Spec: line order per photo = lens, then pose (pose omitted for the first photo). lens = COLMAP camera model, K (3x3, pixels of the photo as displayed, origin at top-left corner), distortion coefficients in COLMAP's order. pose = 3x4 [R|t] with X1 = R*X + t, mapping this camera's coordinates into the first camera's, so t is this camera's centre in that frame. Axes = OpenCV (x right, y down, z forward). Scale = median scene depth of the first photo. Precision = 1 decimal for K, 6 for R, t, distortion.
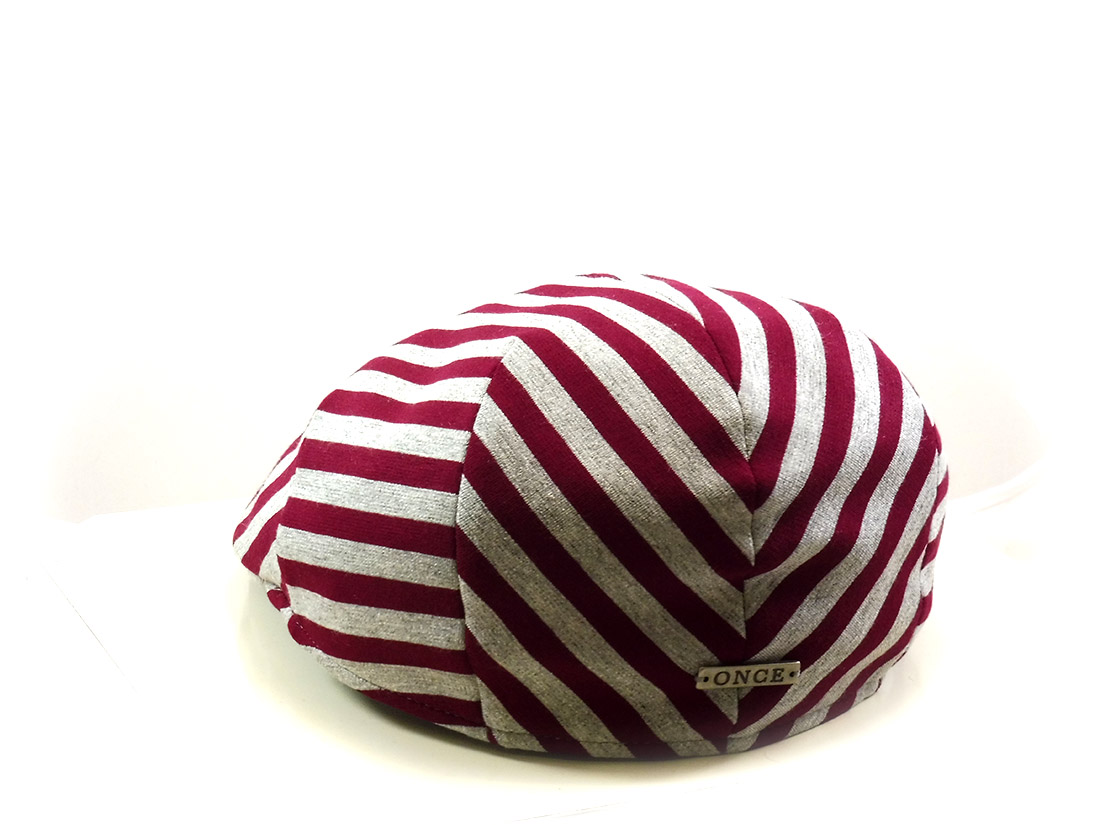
lens RADIAL K [[3259.2, 0, 550.0], [0, 3259.2, 412.5], [0, 0, 1]] dist [0.937129, -39.409528]
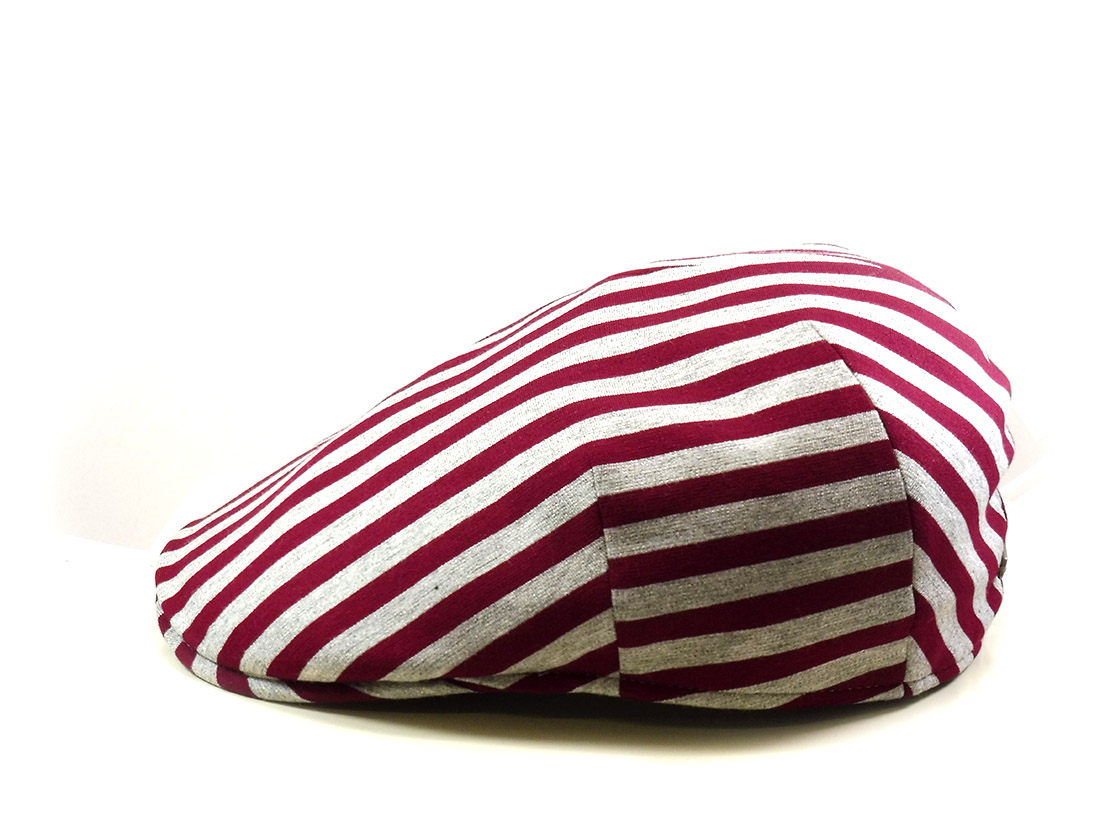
lens RADIAL K [[3259.2, 0, 550.0], [0, 3259.2, 412.5], [0, 0, 1]] dist [0.937129, -39.409528]
pose [[0.469509, -0.264084, 0.842509, -0.939553], [0.254234, 0.954244, 0.157429, -0.181300], [-0.845533, 0.140280, 0.515165, 0.553710]]
